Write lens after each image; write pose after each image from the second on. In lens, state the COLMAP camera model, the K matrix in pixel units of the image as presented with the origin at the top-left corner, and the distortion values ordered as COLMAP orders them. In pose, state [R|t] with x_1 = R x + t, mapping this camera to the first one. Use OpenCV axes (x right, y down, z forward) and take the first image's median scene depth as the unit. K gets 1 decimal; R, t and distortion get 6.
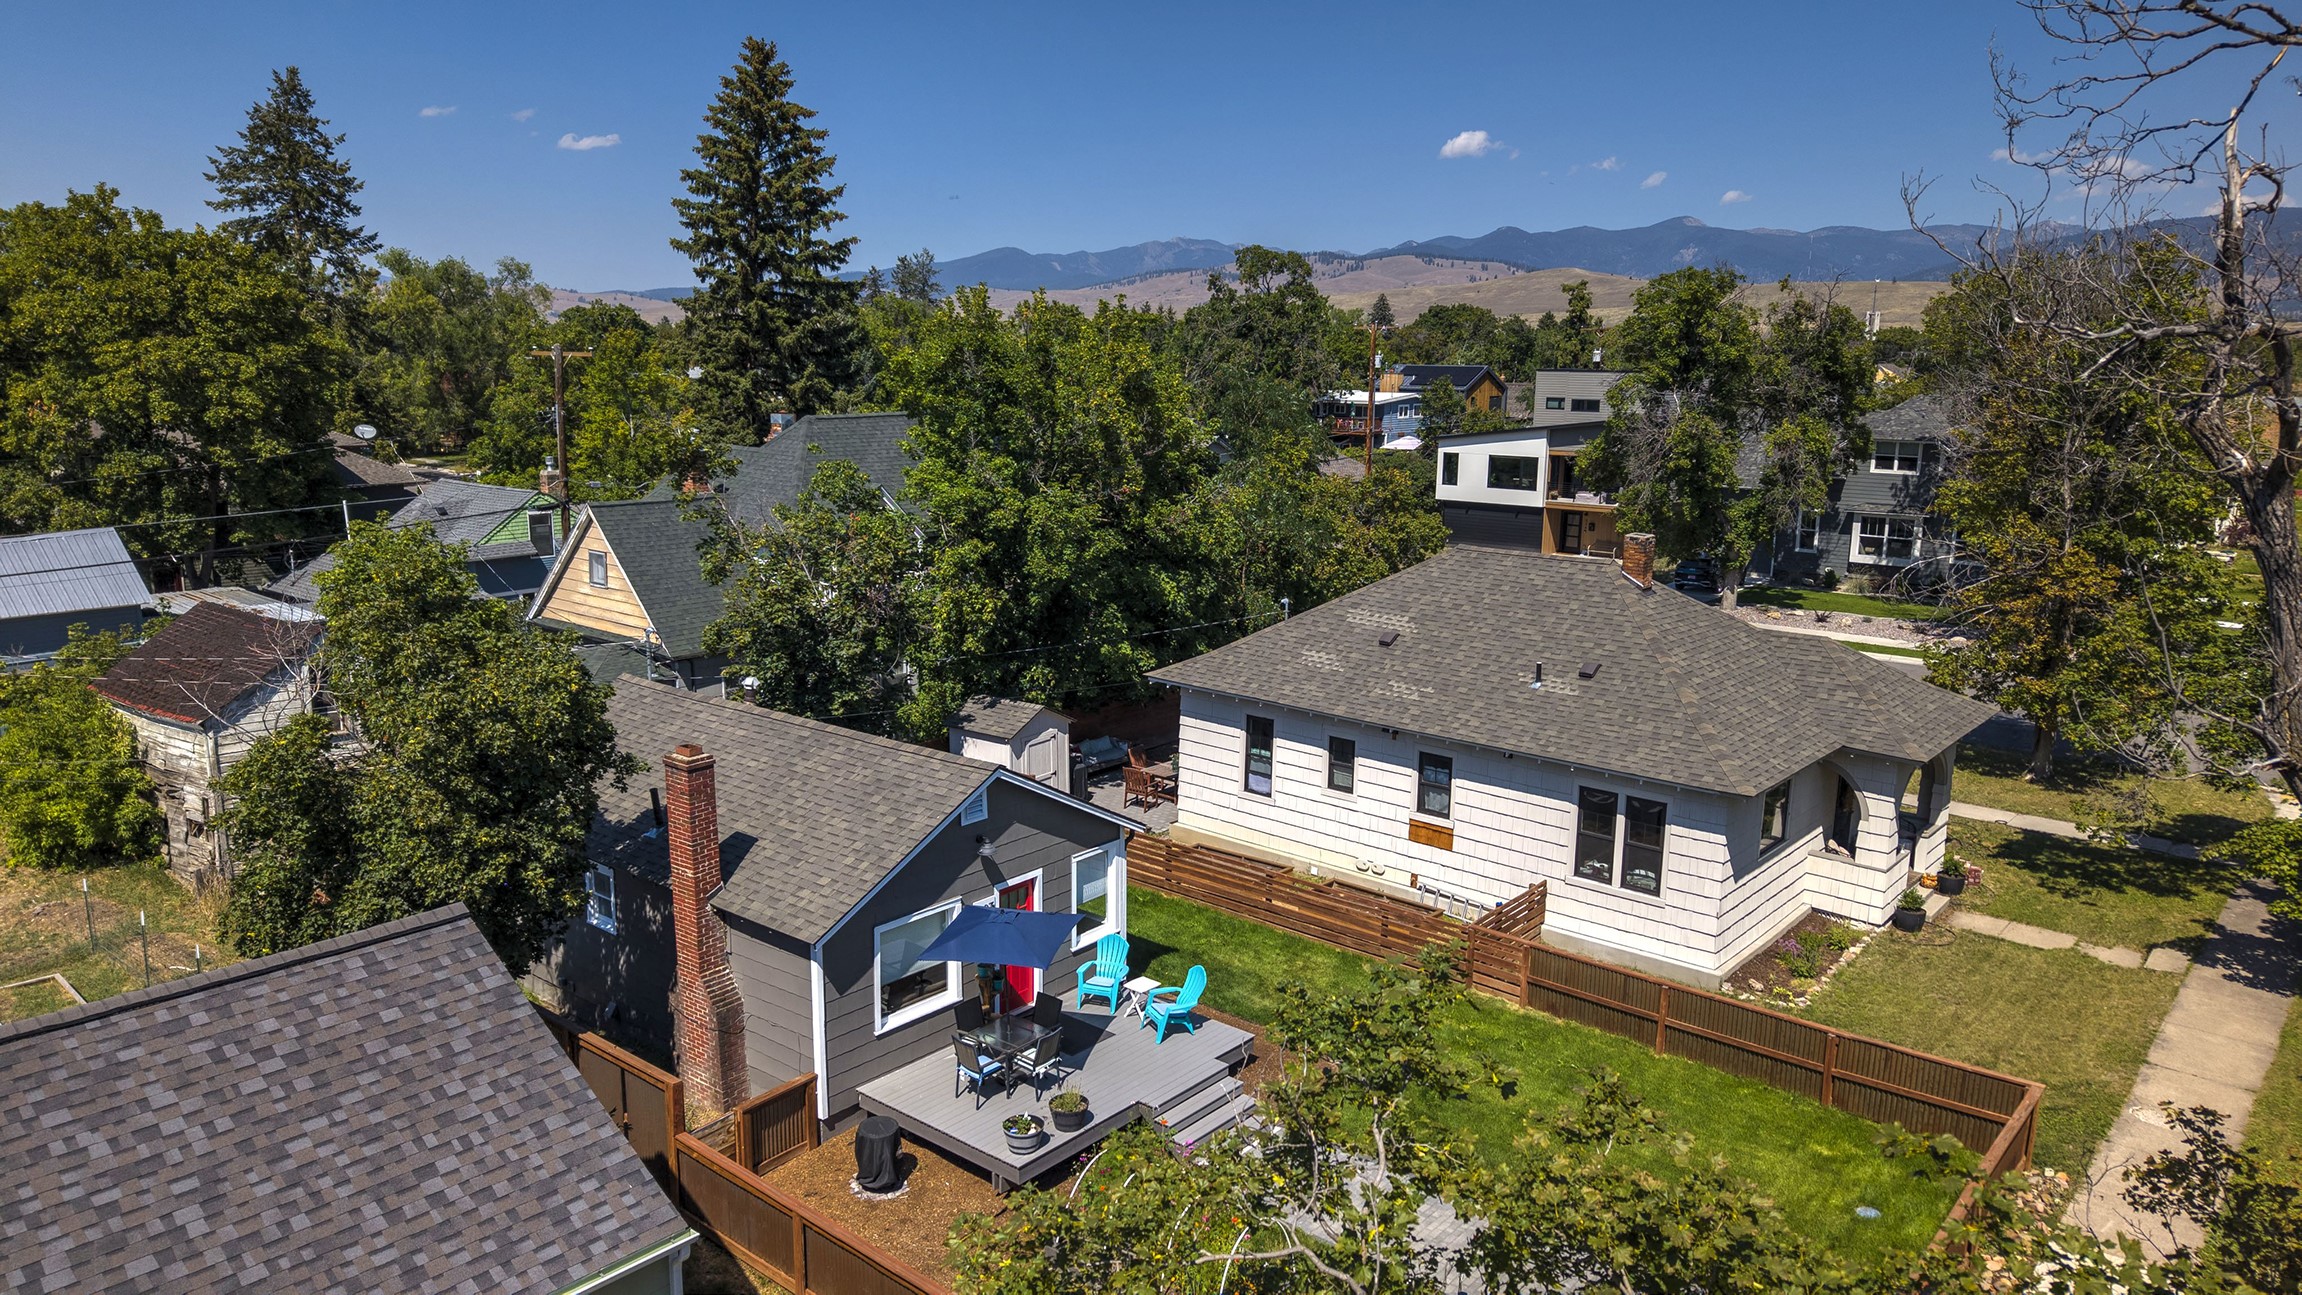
lens RADIAL K [[1529.3, 0, 1151.0], [0, 1529.3, 647.5], [0, 0, 1]] dist [0.092376, -0.156820]
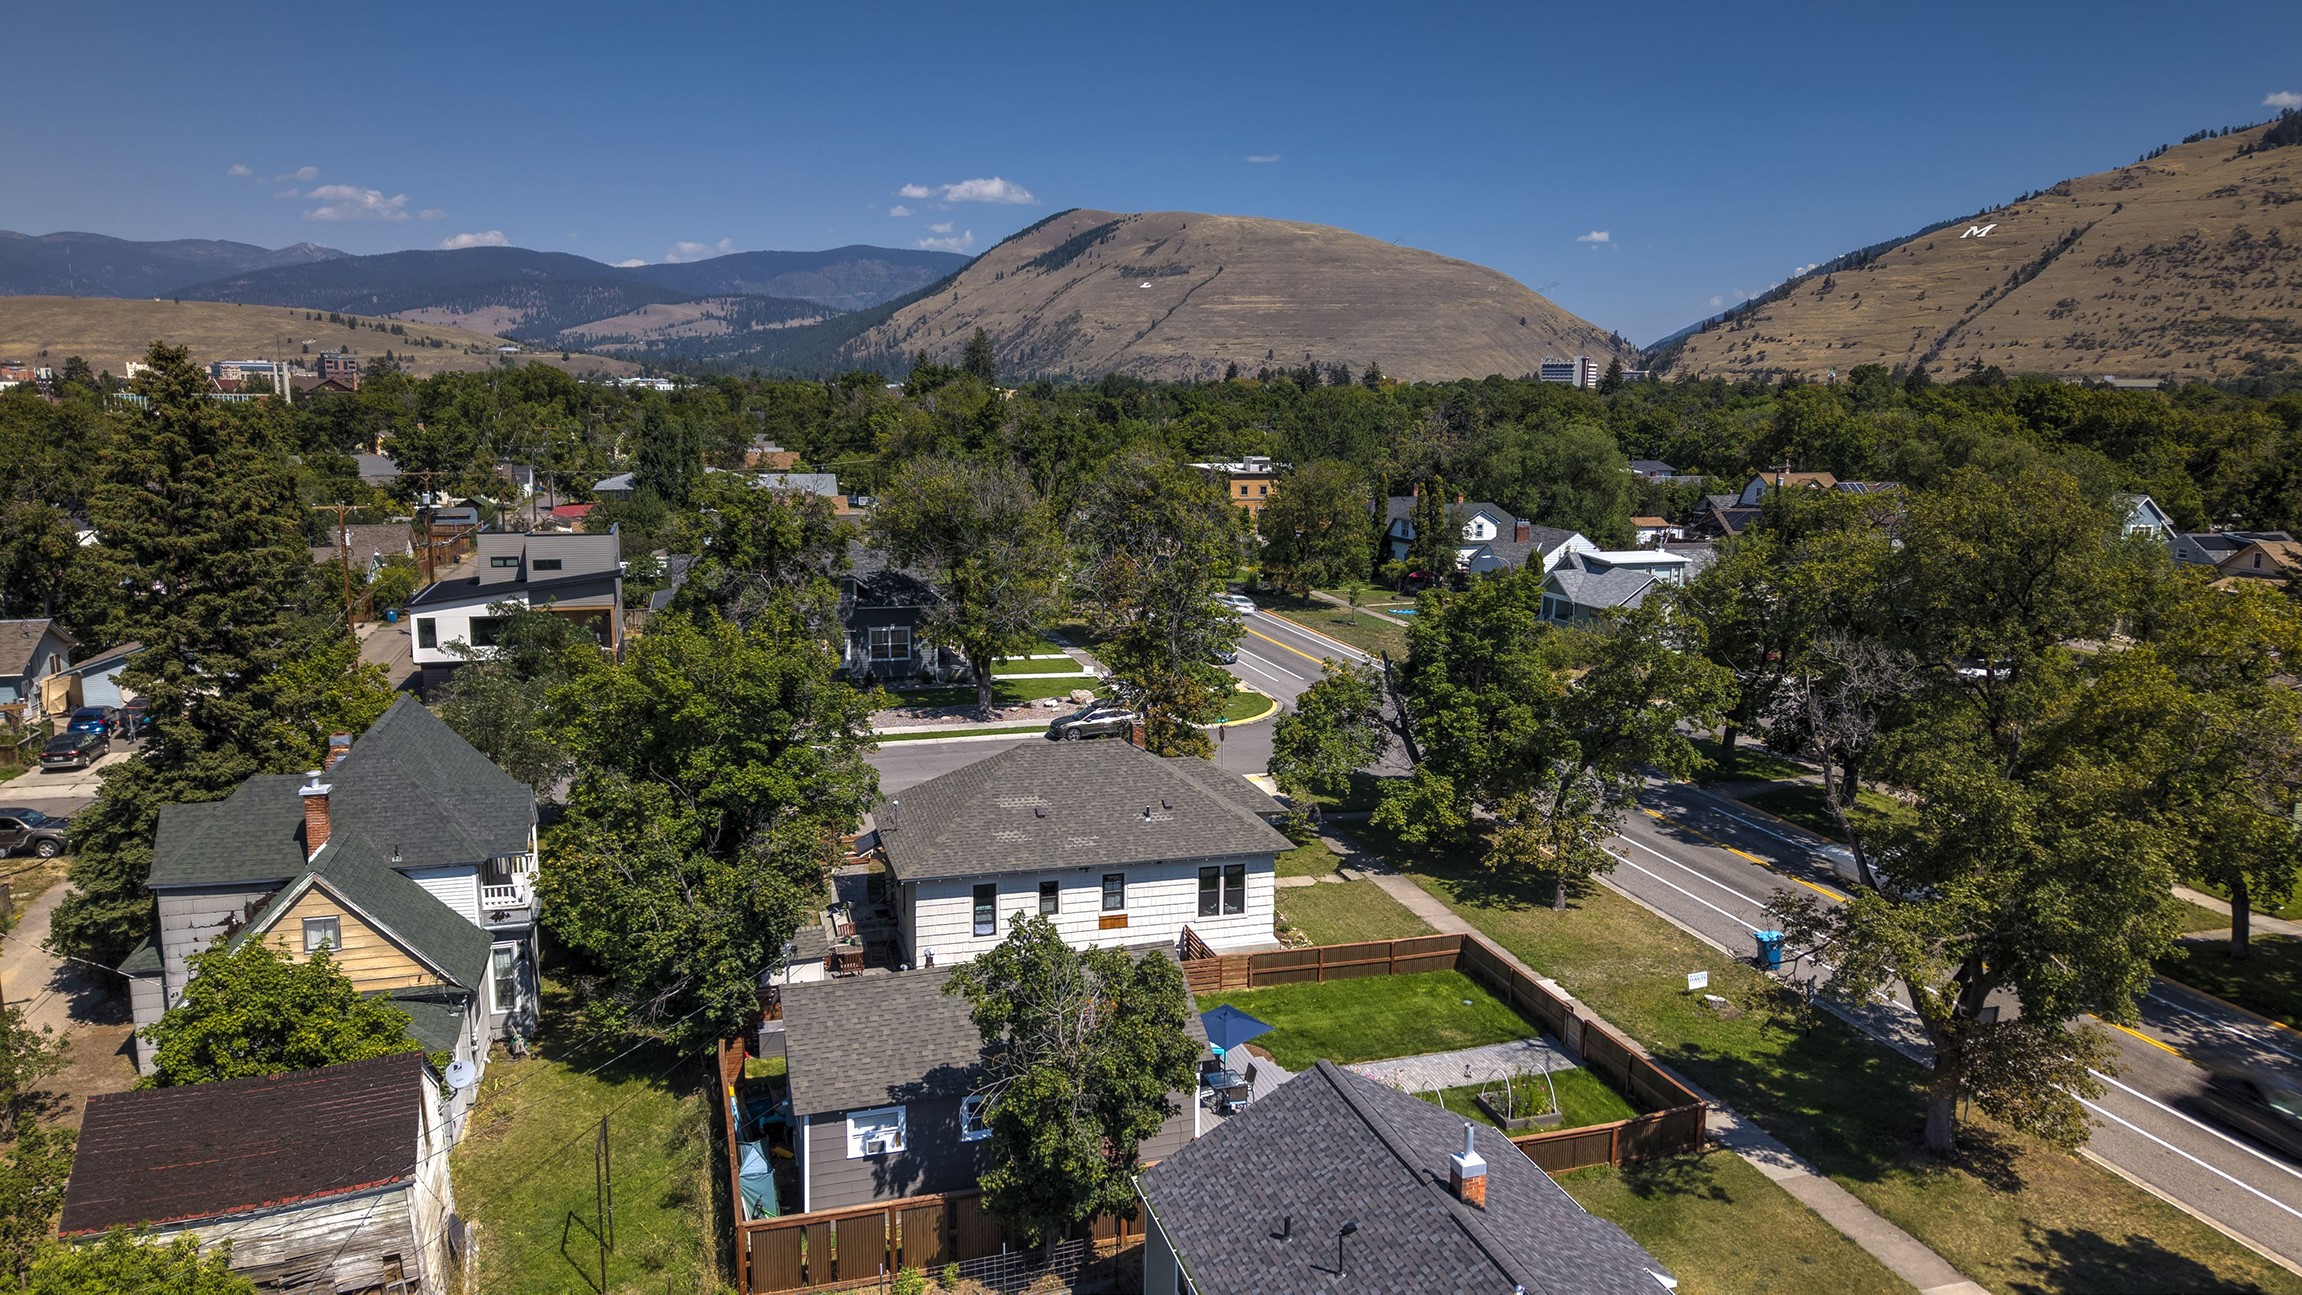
lens RADIAL K [[1542.8, 0, 1151.0], [0, 1542.8, 647.5], [0, 0, 1]] dist [0.018108, -0.012932]
pose [[0.541469, -0.148844, 0.827440, -1.140615], [0.159259, 0.984543, 0.072886, -0.288050], [-0.825499, 0.092312, 0.556804, 0.002070]]
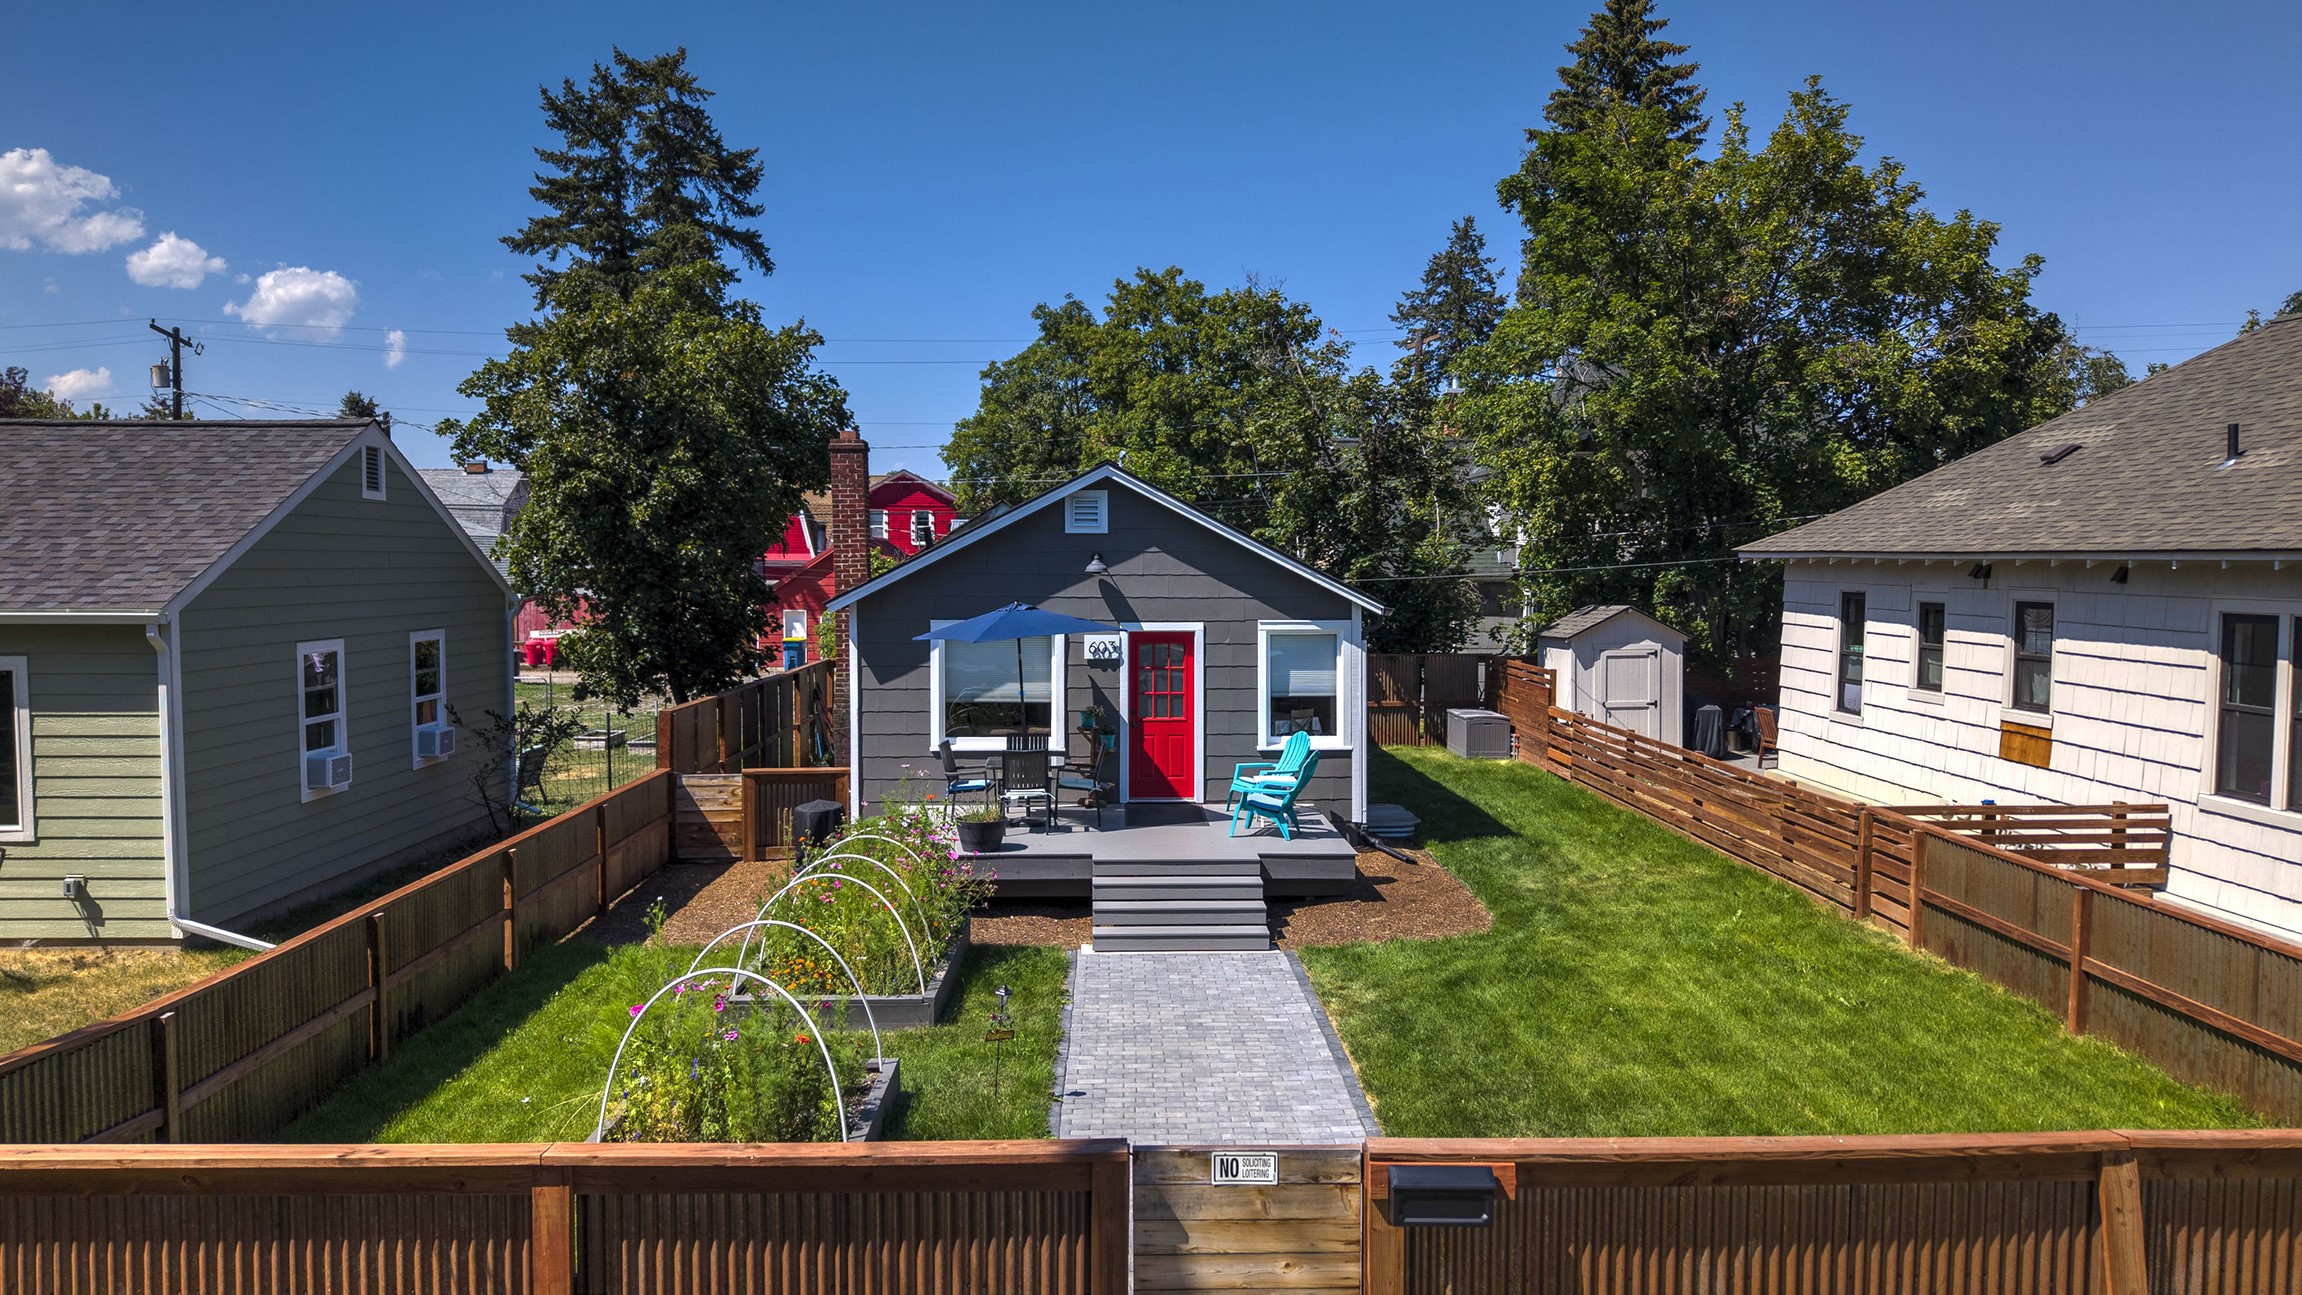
lens RADIAL K [[1542.8, 0, 1151.0], [0, 1542.8, 647.5], [0, 0, 1]] dist [0.018108, -0.012932]
pose [[0.673714, 0.031256, -0.738331, 0.390037], [-0.136066, 0.987270, -0.082363, 0.178448], [0.726358, 0.155951, 0.669390, 0.361293]]
